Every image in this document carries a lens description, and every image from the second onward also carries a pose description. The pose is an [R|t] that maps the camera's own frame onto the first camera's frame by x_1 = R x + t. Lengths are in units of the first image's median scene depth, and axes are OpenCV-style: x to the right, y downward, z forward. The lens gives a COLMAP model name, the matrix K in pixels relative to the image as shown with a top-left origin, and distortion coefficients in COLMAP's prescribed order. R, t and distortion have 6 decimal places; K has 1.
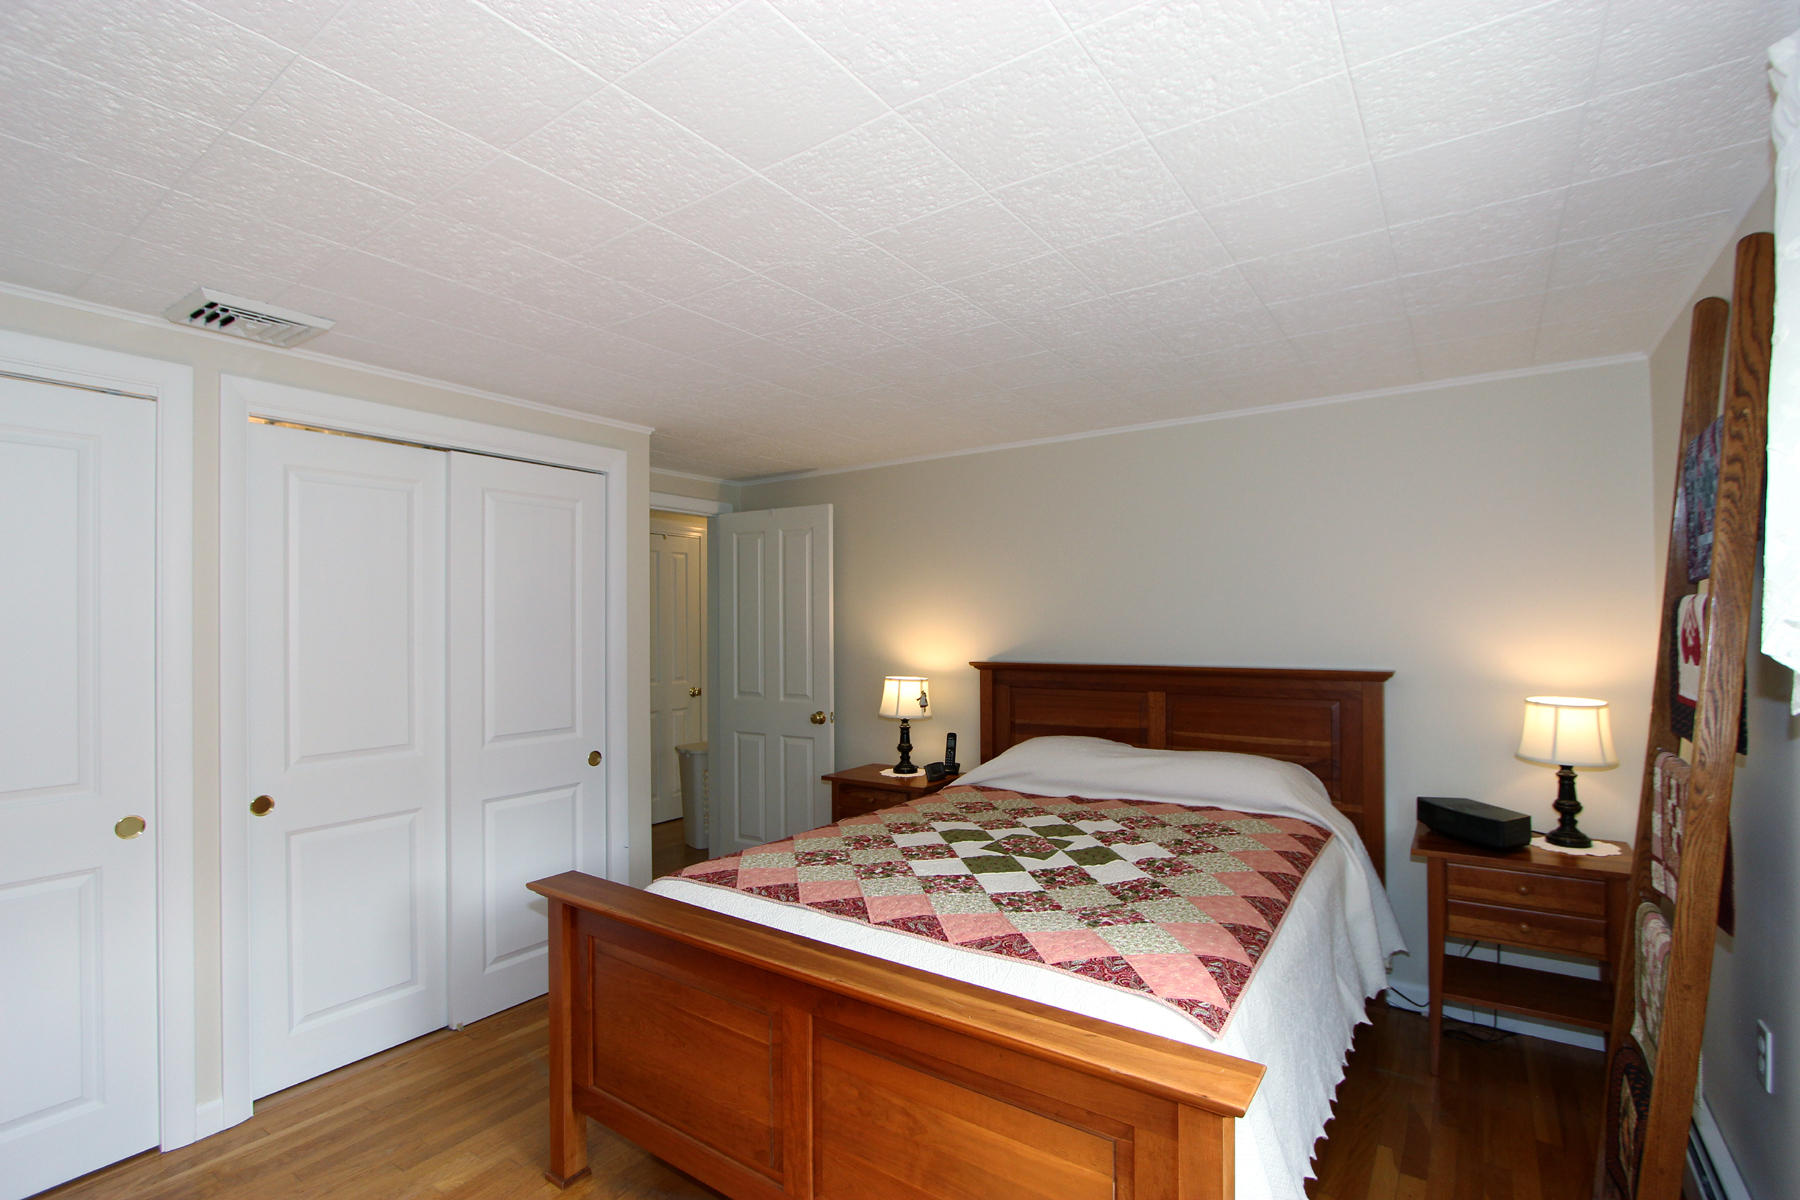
lens RADIAL K [[837.5, 0, 896.5], [0, 837.5, 604.4], [0, 0, 1]] dist [-0.015379, 0.000200]
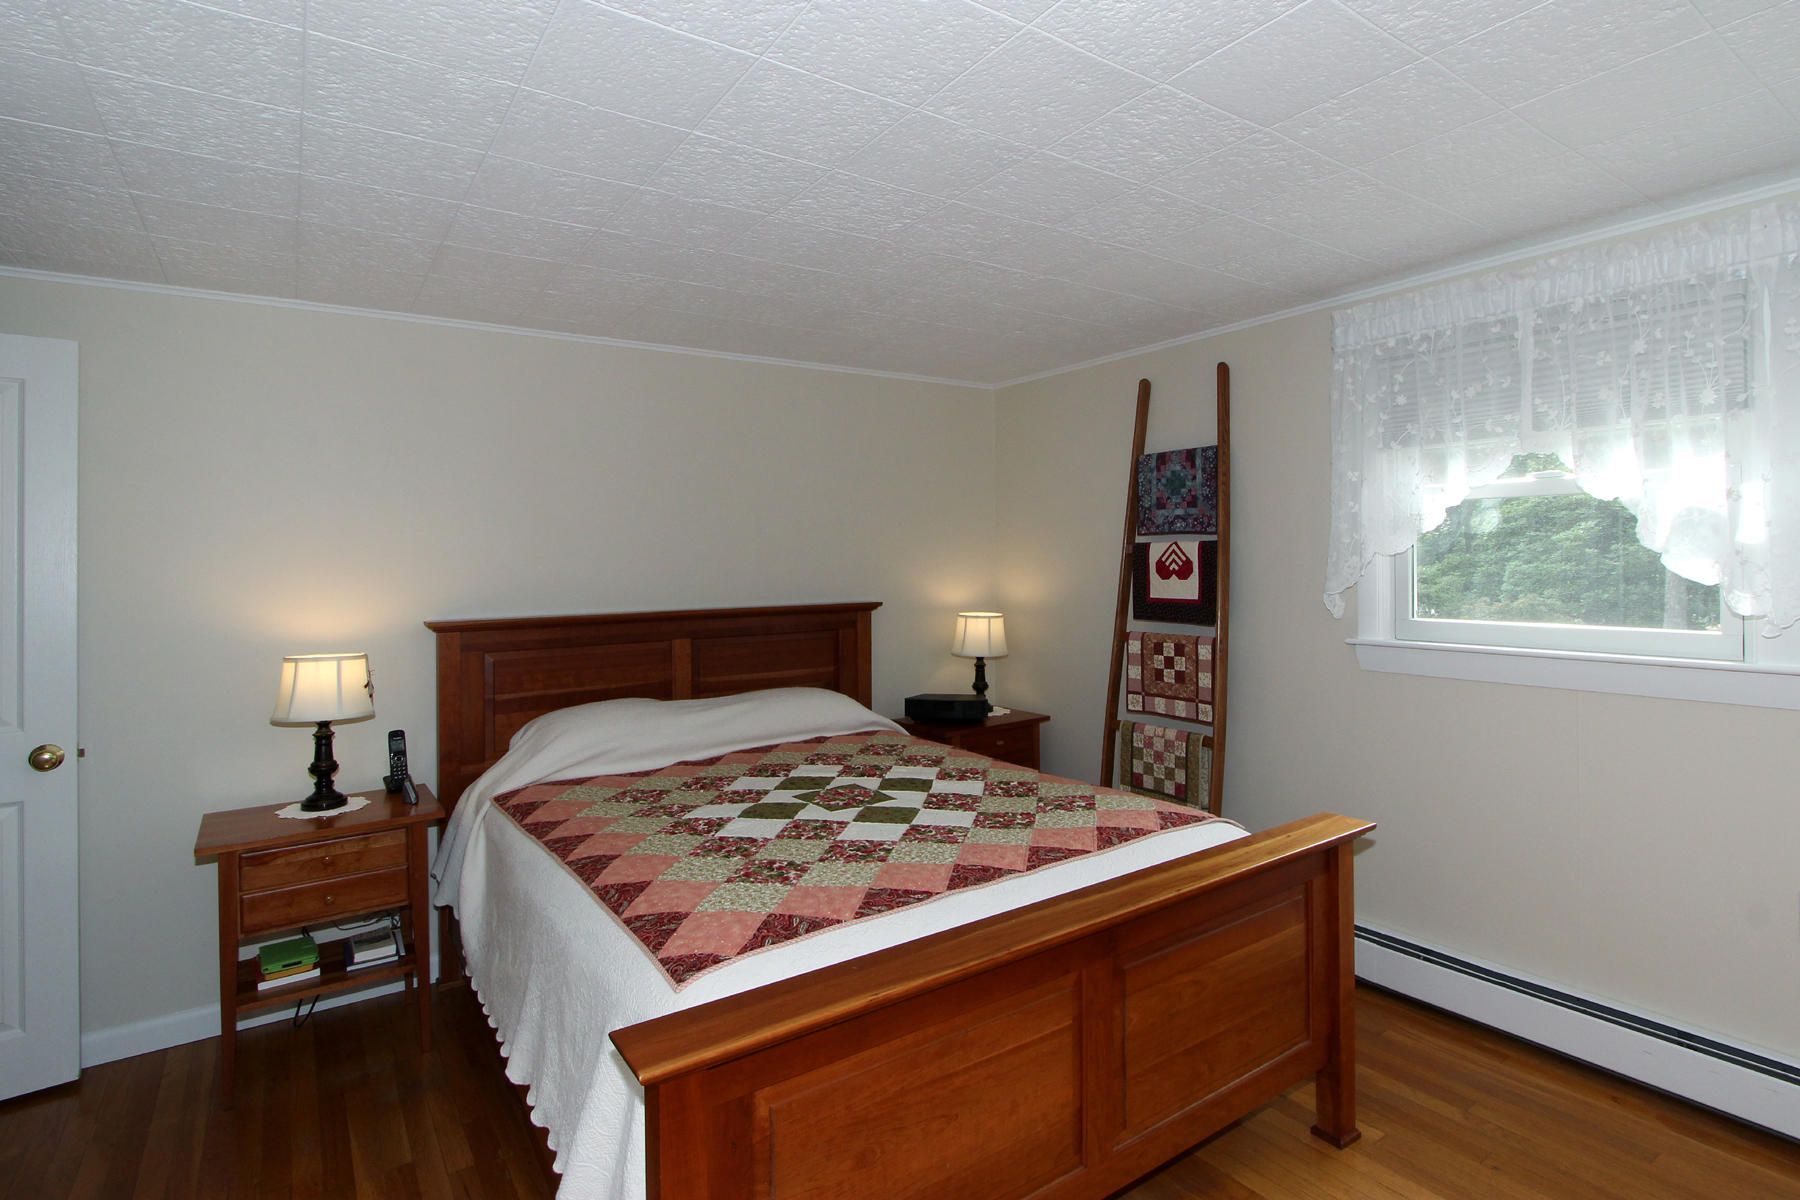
lens RADIAL K [[927.2, 0, 938.7], [0, 927.2, 561.5], [0, 0, 1]] dist [-0.020683, 0.000610]
pose [[0.312038, 0.003755, 0.950062, -0.744550], [-0.008493, 0.999963, -0.001162, 0.024970], [-0.950032, -0.007706, 0.312059, 0.546461]]
